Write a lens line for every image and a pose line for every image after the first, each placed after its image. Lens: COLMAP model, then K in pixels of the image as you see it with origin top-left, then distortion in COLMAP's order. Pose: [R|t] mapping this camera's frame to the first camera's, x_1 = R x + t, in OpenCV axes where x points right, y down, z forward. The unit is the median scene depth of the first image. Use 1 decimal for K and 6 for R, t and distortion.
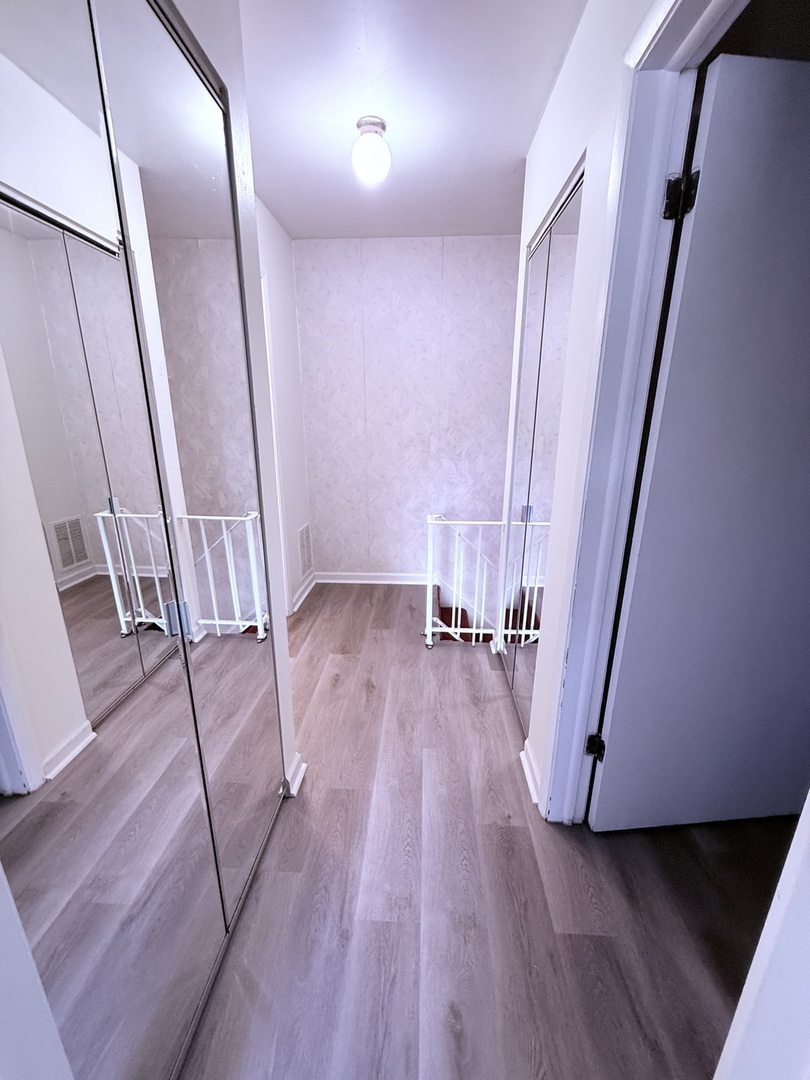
lens RADIAL K [[430.0, 0, 405.0], [0, 430.0, 540.0], [0, 0, 1]] dist [-0.000477, -0.000109]
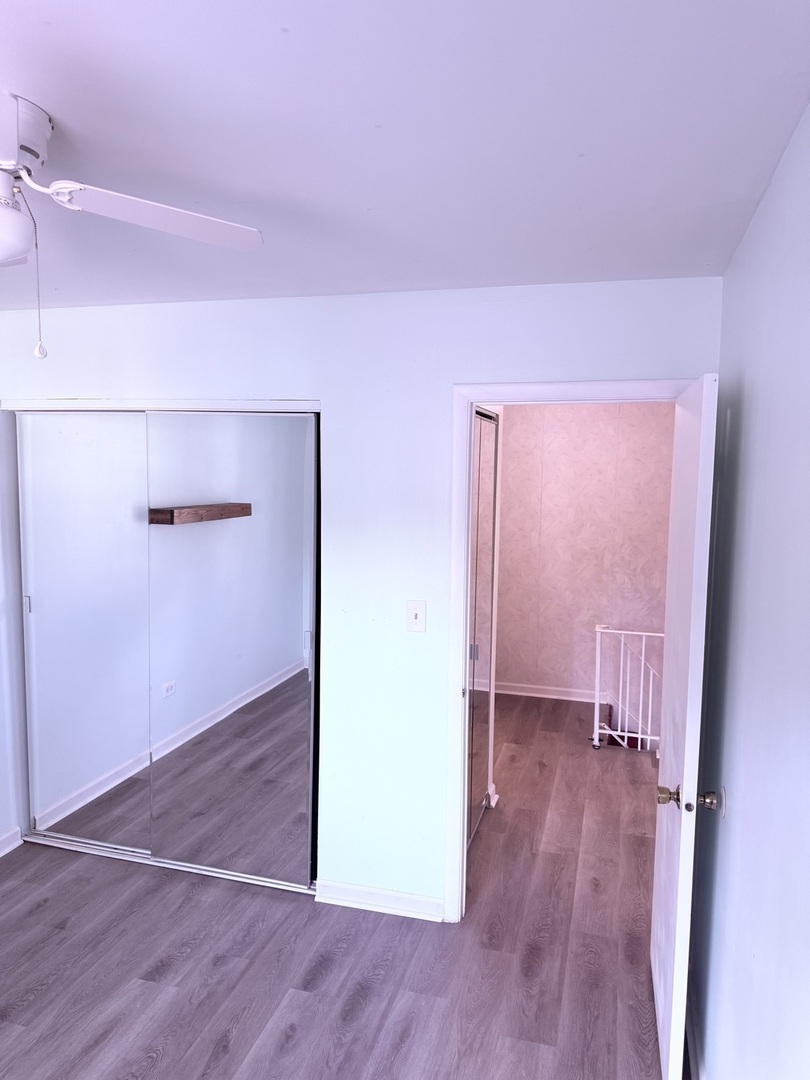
lens RADIAL K [[761.0, 0, 405.0], [0, 761.0, 540.0], [0, 0, 1]] dist [0.094829, -0.087163]
pose [[0.974200, 0.033032, -0.223256, 0.003012], [-0.074559, 0.980795, -0.180231, 0.118838], [0.213015, 0.192226, 0.957953, -1.045642]]
